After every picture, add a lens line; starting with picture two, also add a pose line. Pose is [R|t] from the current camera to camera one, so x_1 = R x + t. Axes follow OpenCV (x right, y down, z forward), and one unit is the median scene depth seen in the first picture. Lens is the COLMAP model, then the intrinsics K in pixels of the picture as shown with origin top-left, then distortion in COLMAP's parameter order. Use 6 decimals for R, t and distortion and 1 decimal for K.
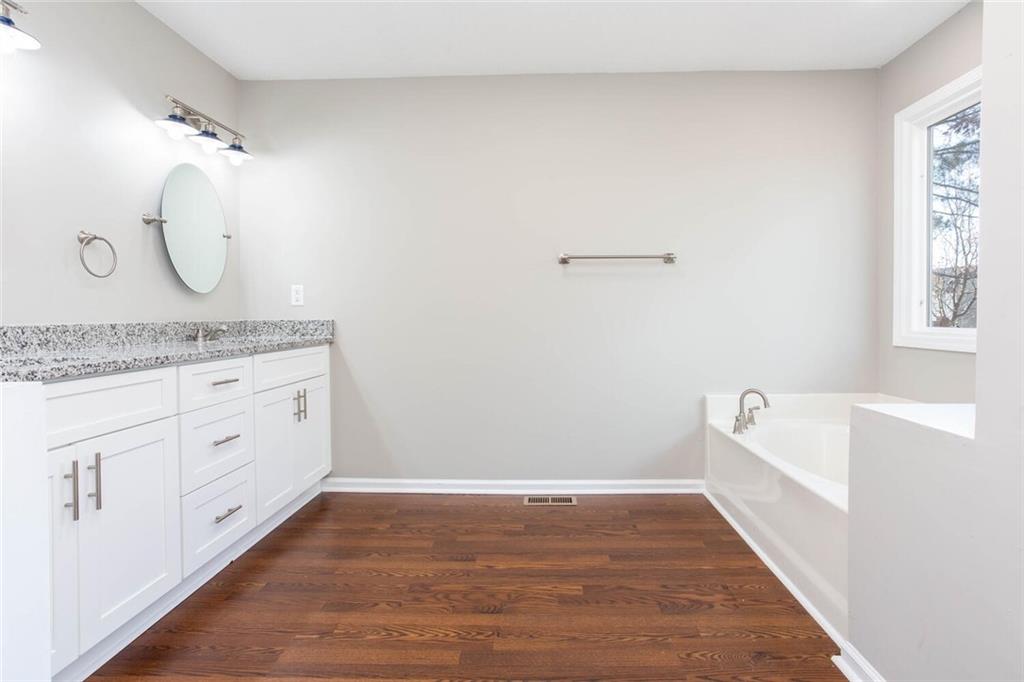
lens RADIAL K [[513.6, 0, 520.9], [0, 513.6, 315.8], [0, 0, 1]] dist [-0.045550, 0.024948]
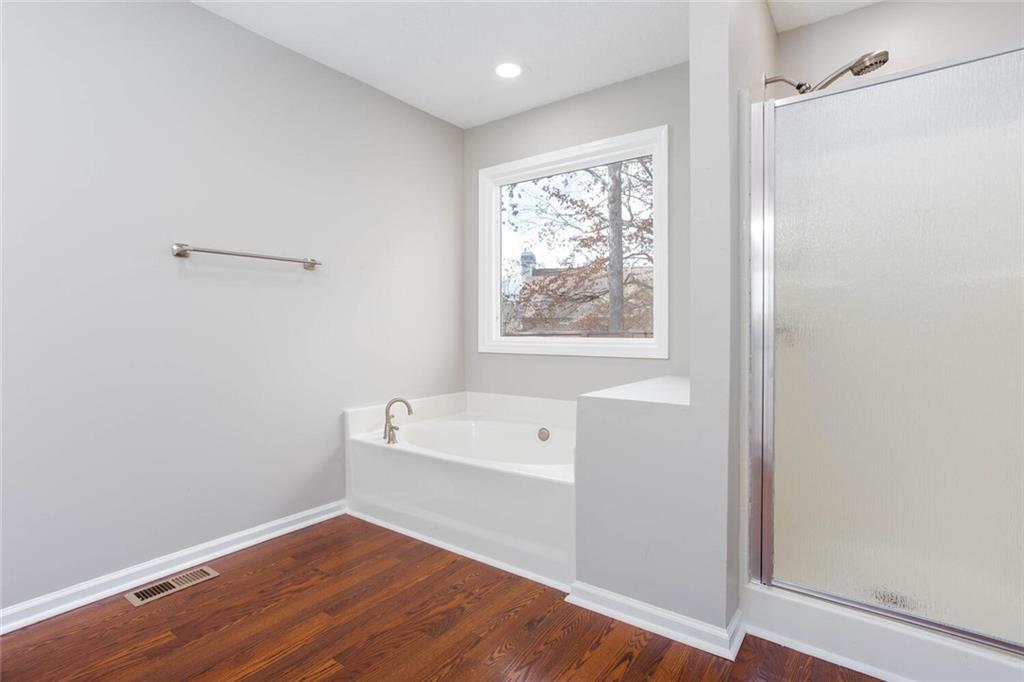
lens RADIAL K [[513.6, 0, 516.8], [0, 513.6, 318.2], [0, 0, 1]] dist [-0.045550, 0.024948]
pose [[0.550640, 0.017089, 0.834568, -0.367691], [-0.005931, 0.999845, -0.016560, -0.005404], [-0.834721, 0.004168, 0.550657, 0.273536]]
